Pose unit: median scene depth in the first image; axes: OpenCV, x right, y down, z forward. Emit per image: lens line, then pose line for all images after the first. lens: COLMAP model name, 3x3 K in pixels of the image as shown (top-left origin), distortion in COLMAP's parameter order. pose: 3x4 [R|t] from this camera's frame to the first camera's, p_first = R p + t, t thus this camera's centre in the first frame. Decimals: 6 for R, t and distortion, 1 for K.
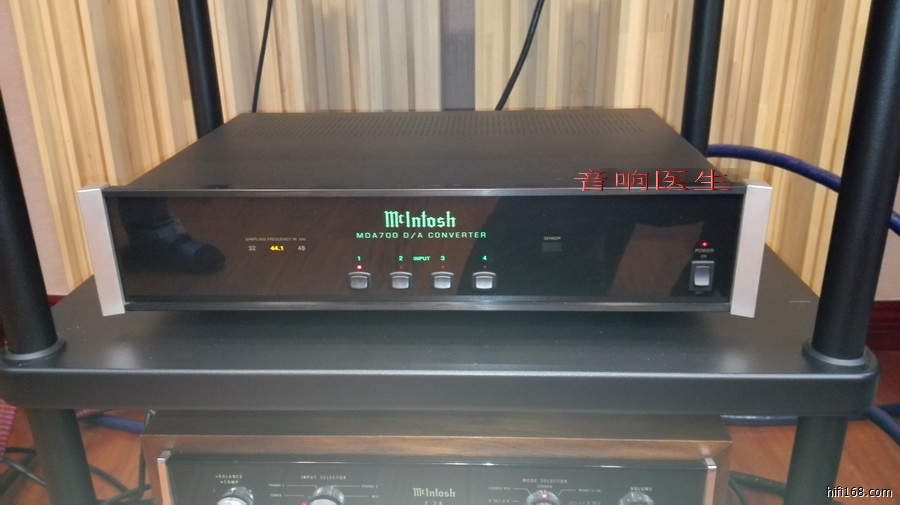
lens RADIAL K [[741.0, 0, 450.0], [0, 741.0, 252.5], [0, 0, 1]] dist [0.110477, -0.228738]
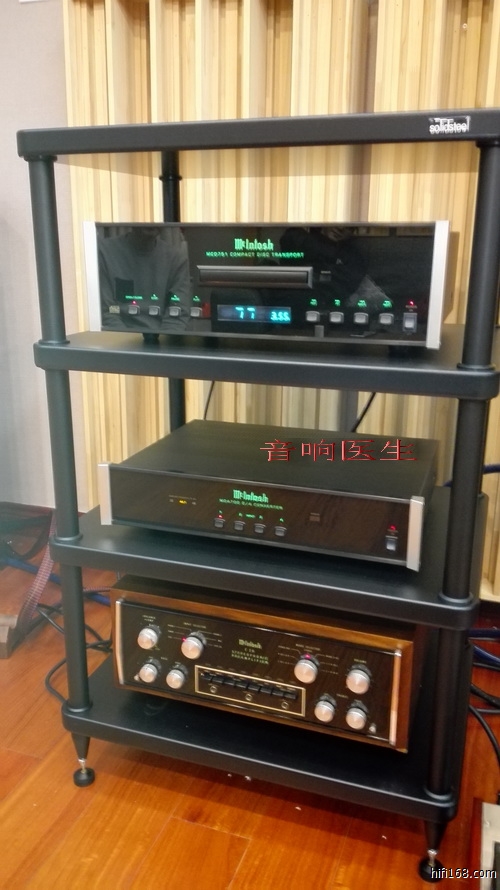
lens RADIAL K [[722.8, 0, 250.0], [0, 722.8, 445.0], [0, 0, 1]] dist [0.151780, -0.330281]
pose [[0.959046, 0.100067, -0.264984, 0.413266], [-0.122226, 0.990138, -0.068460, -0.042844], [0.255520, 0.098044, 0.961819, -0.792398]]
